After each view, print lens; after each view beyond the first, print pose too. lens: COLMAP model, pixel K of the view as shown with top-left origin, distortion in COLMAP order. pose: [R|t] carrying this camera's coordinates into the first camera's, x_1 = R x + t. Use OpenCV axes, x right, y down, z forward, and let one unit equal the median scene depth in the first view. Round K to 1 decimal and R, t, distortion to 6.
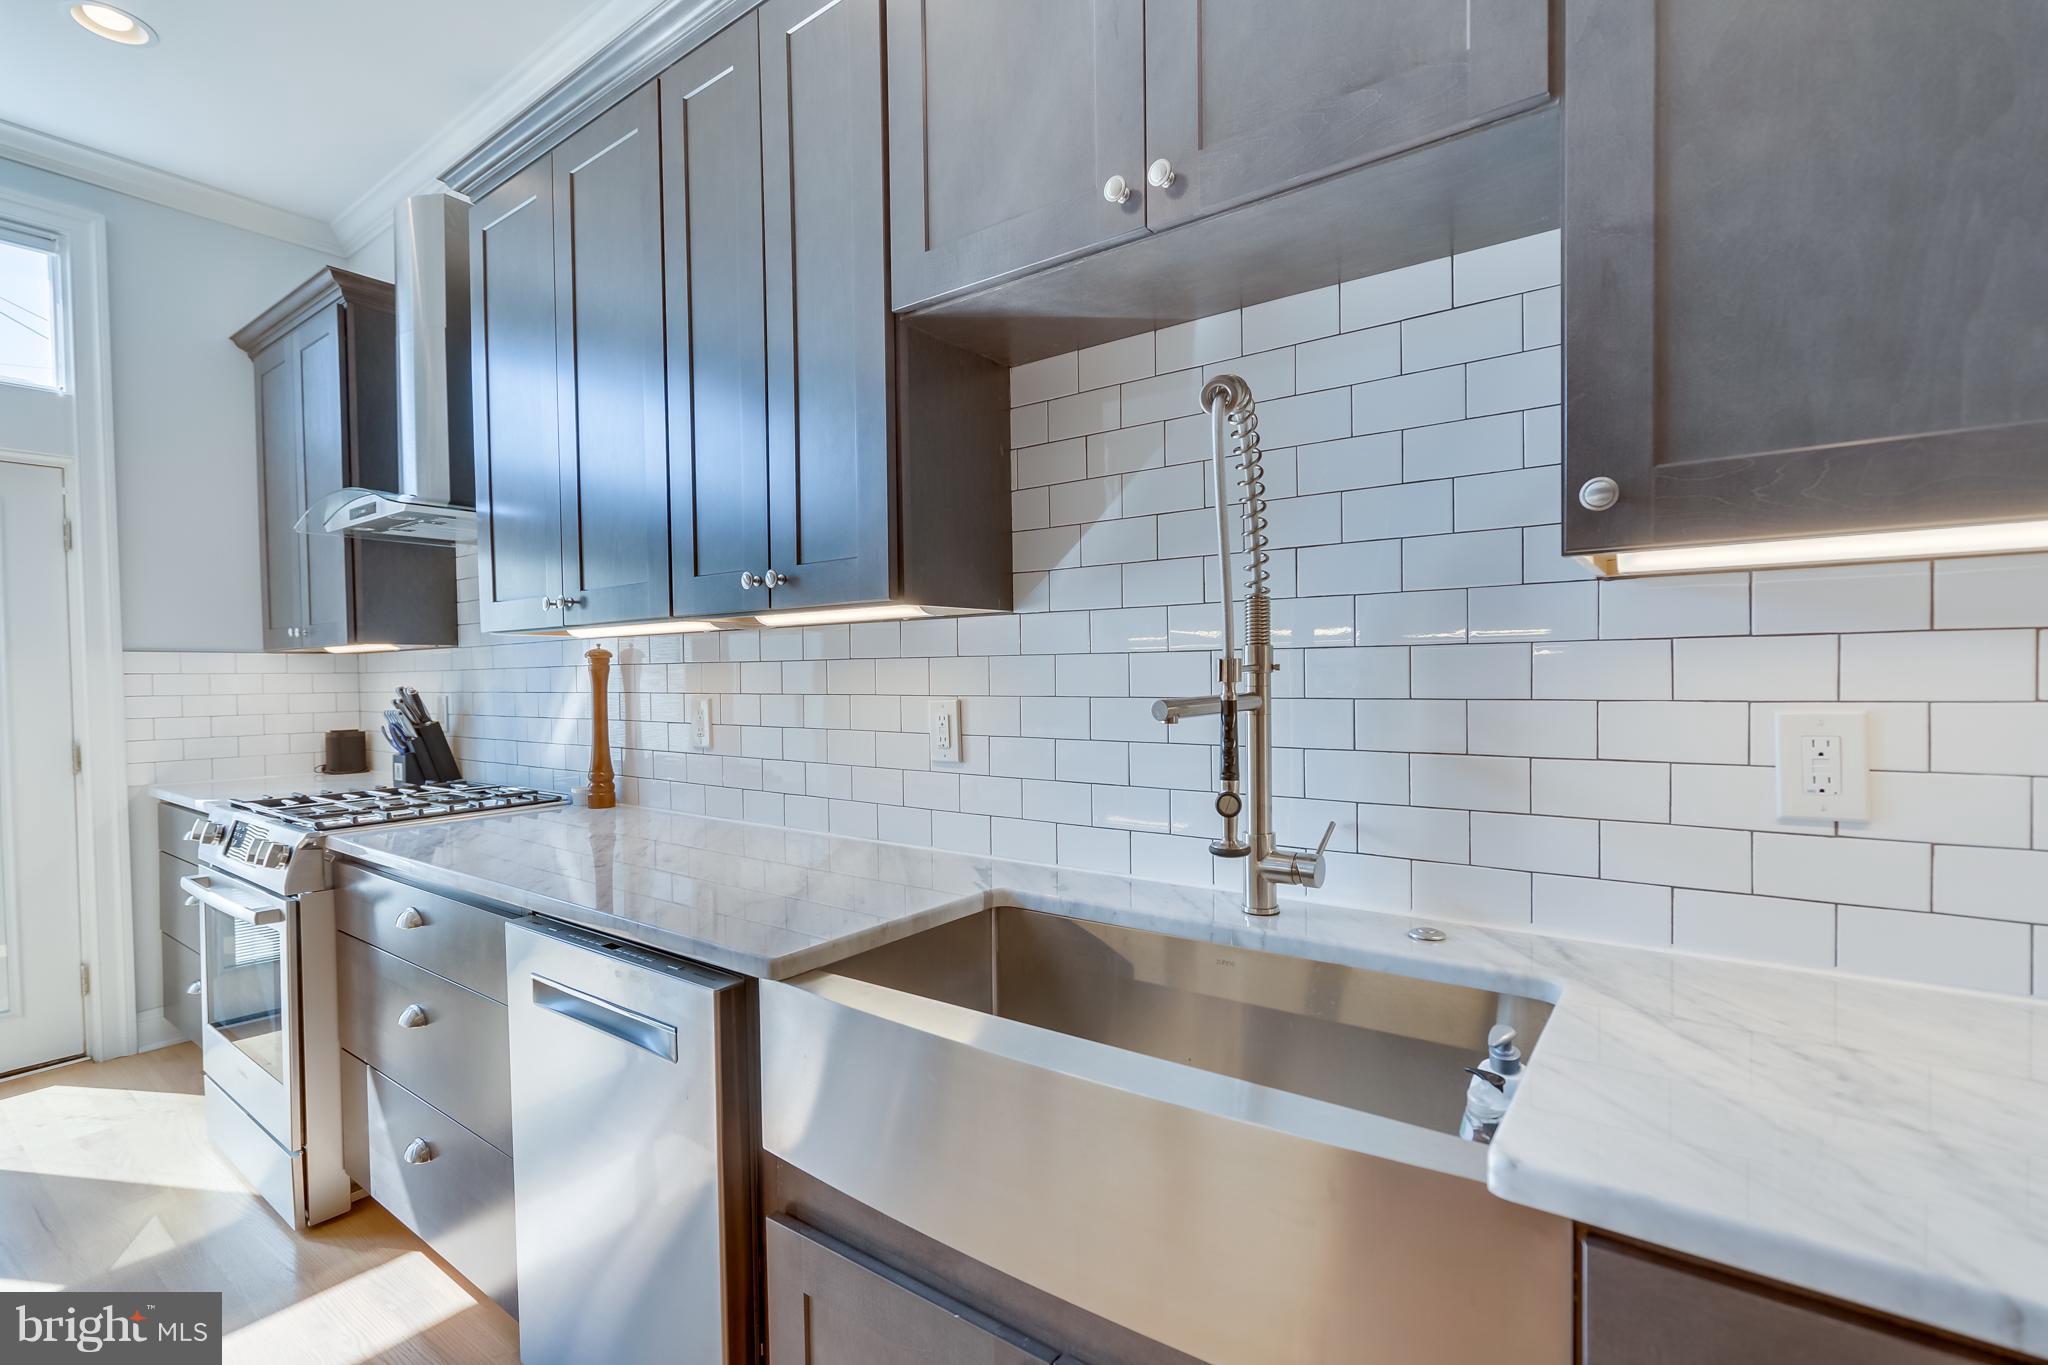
lens RADIAL K [[937.7, 0, 1019.3], [0, 937.7, 692.2], [0, 0, 1]] dist [-0.004376, 0.000886]
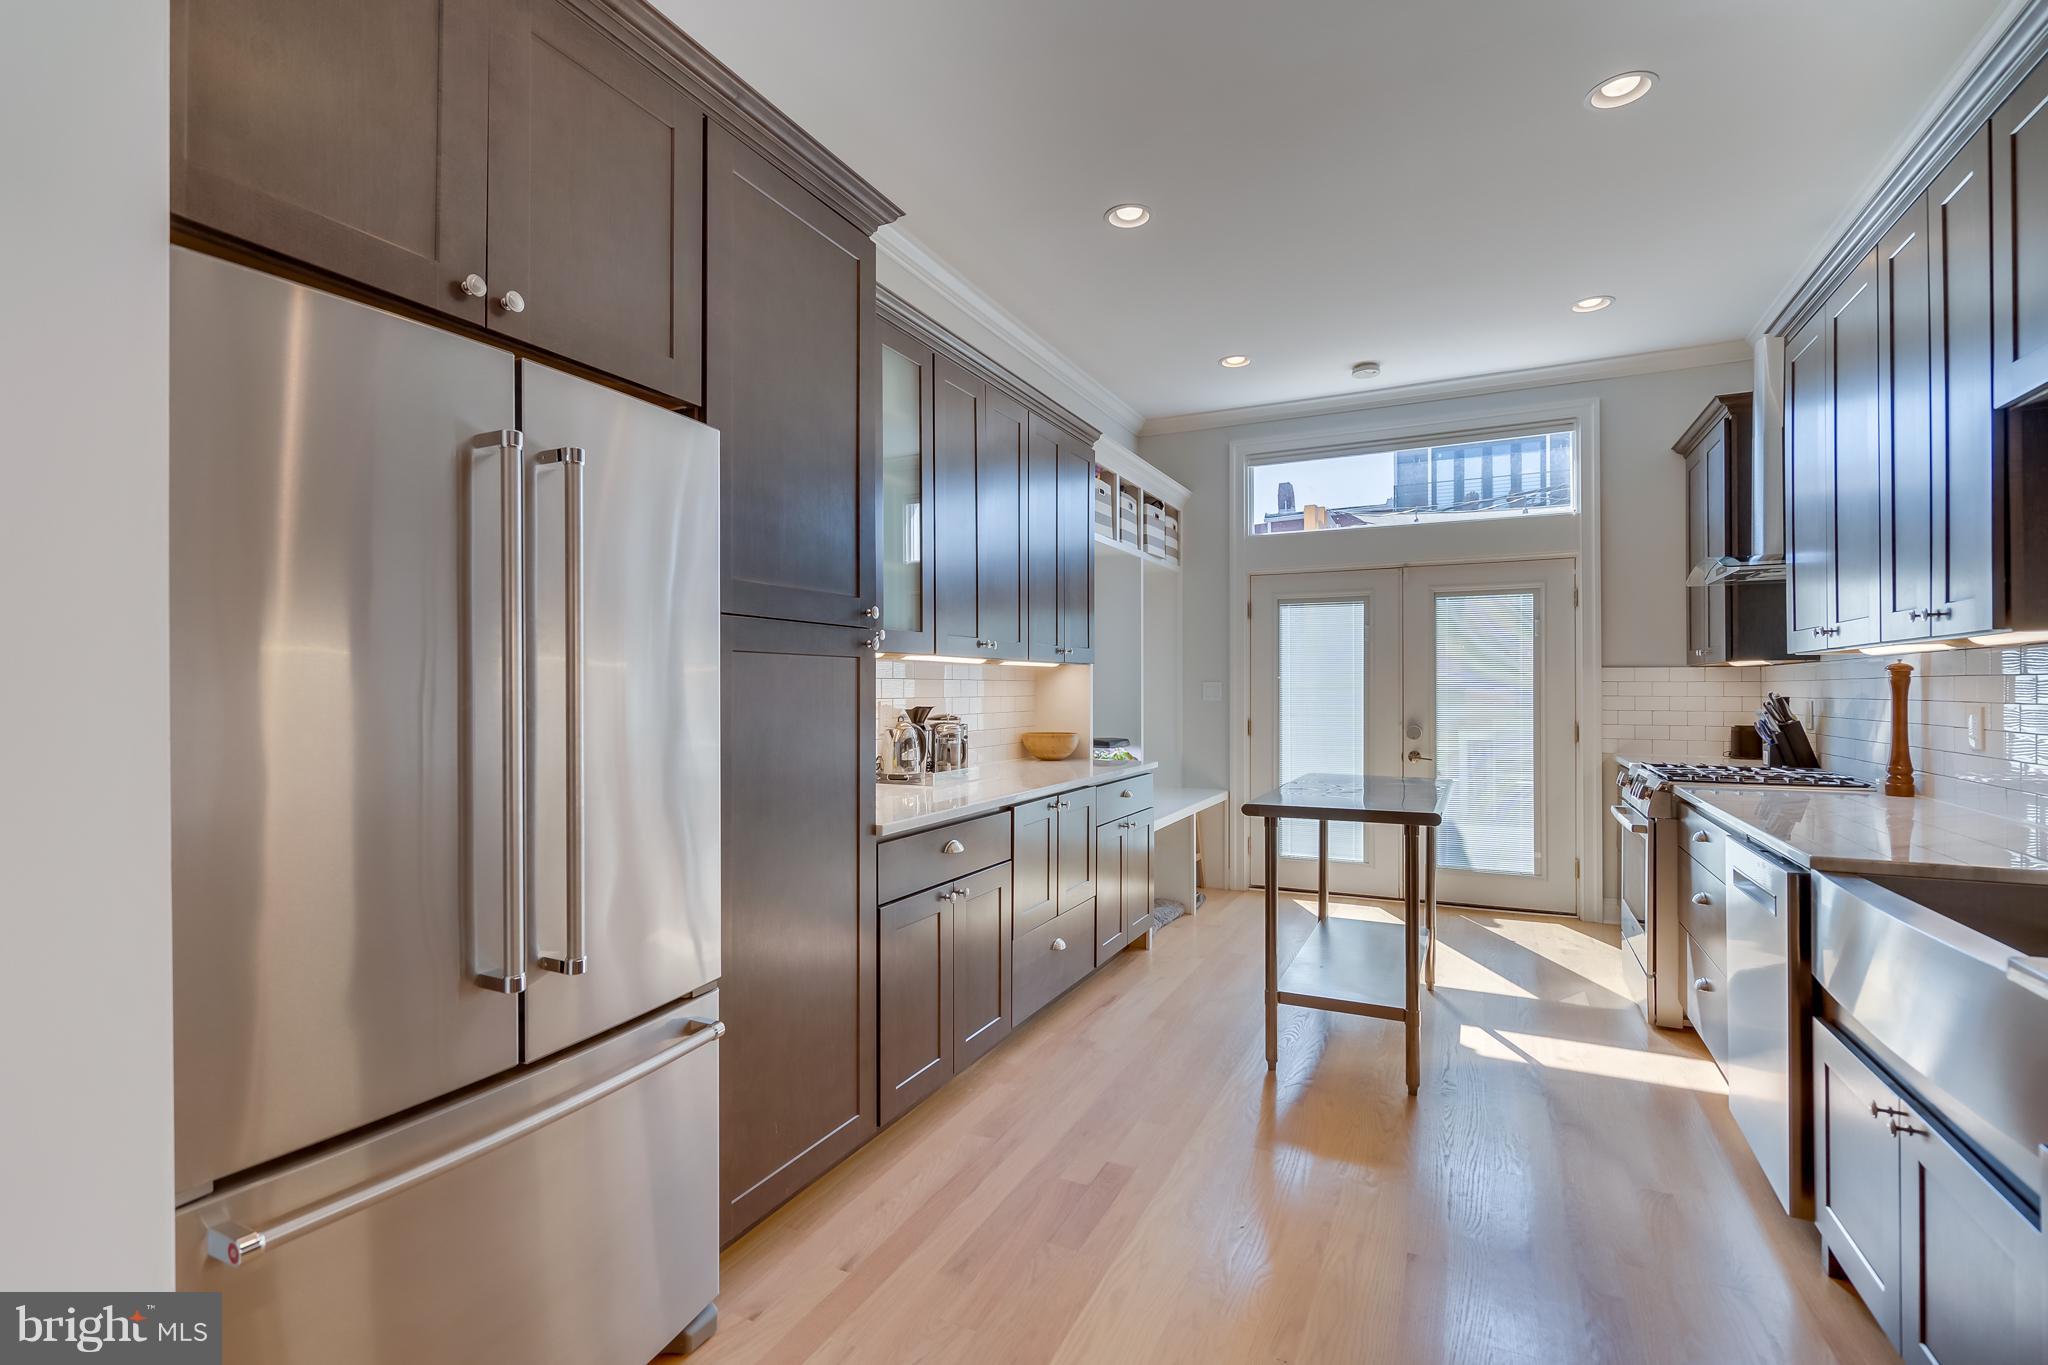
lens RADIAL K [[937.7, 0, 1019.7], [0, 937.7, 683.9], [0, 0, 1]] dist [-0.004376, 0.000886]
pose [[0.185446, 0.006639, -0.982632, 0.514536], [-0.021704, 0.999761, 0.002659, 0.001440], [0.982415, 0.020834, 0.185546, -0.326443]]
